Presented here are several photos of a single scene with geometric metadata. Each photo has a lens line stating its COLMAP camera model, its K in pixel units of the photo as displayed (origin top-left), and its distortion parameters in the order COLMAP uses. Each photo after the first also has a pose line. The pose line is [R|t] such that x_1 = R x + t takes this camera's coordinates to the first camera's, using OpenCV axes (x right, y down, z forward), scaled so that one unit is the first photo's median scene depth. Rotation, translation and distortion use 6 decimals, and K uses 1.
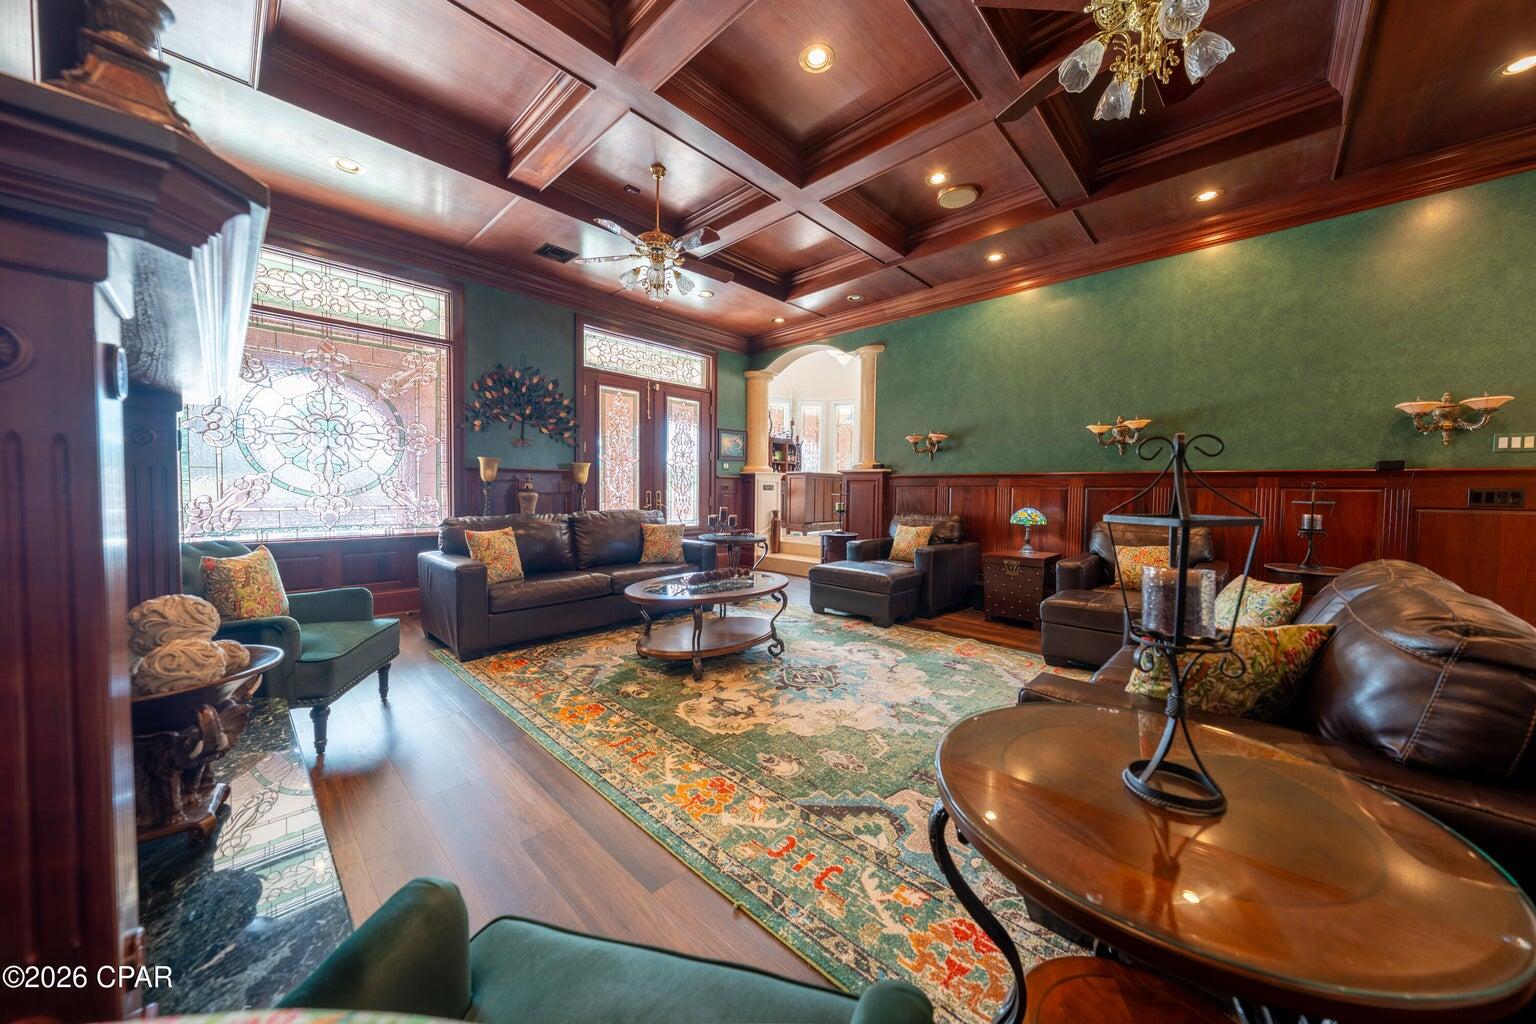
lens RADIAL K [[521.4, 0, 772.1], [0, 521.4, 509.6], [0, 0, 1]] dist [-0.004403, 0.001070]
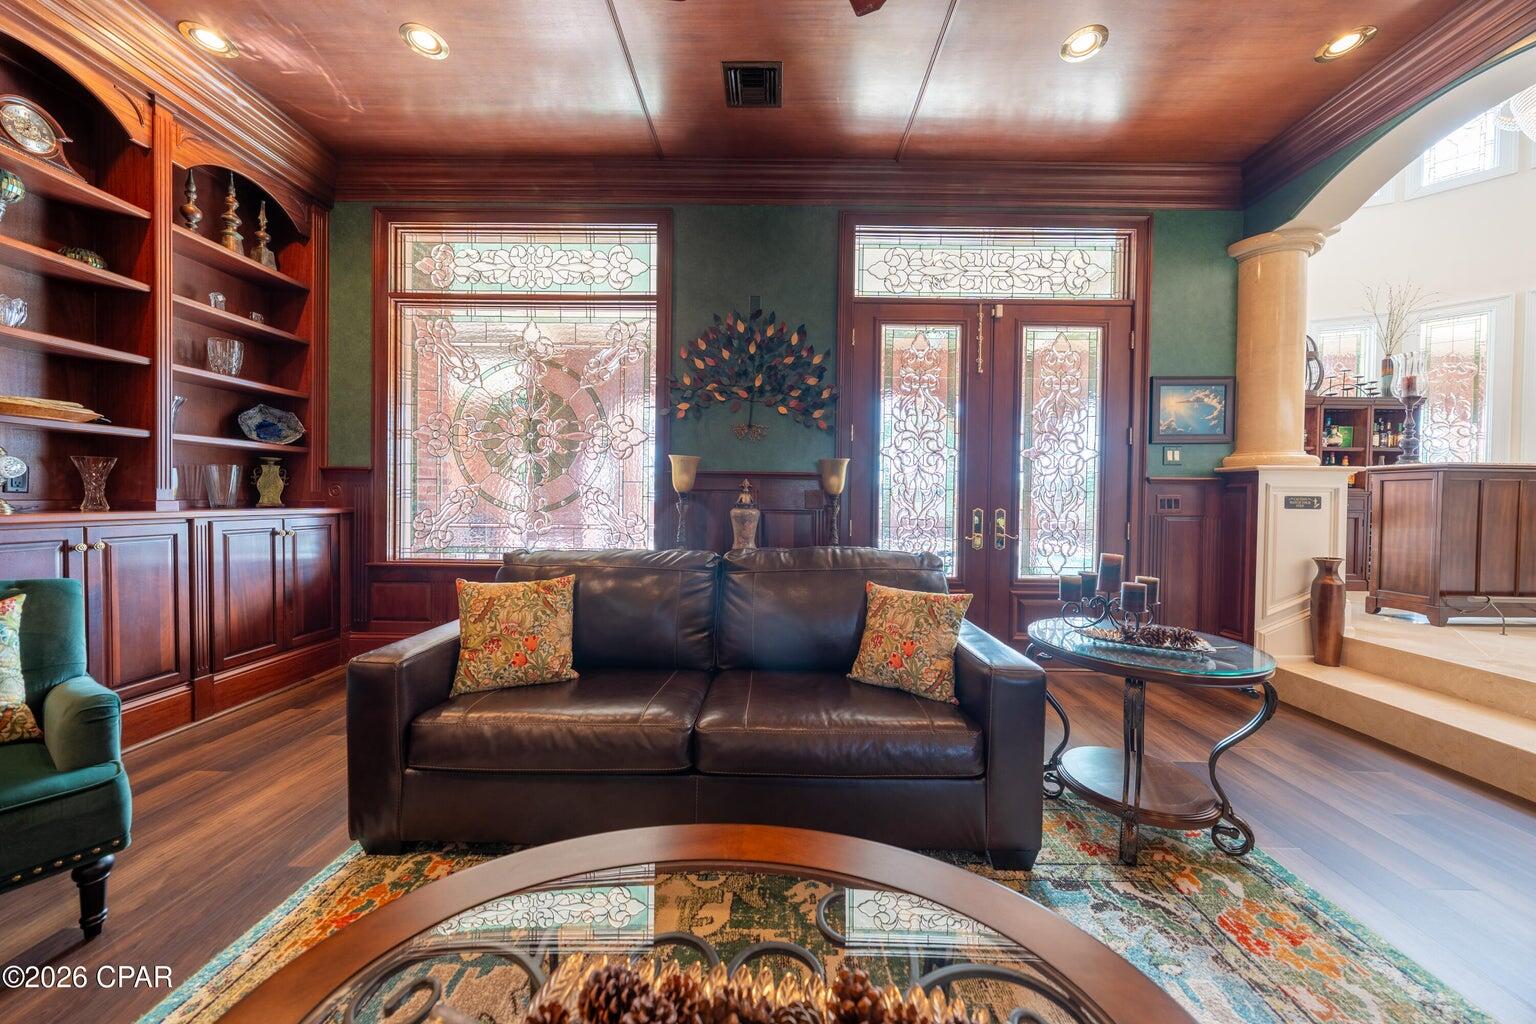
lens RADIAL K [[521.4, 0, 770.5], [0, 521.4, 507.5], [0, 0, 1]] dist [-0.004403, 0.001070]
pose [[0.678761, 0.008418, -0.734311, 0.014055], [-0.033903, 0.999227, -0.019884, -0.024809], [0.733576, 0.038392, 0.678522, 0.640757]]
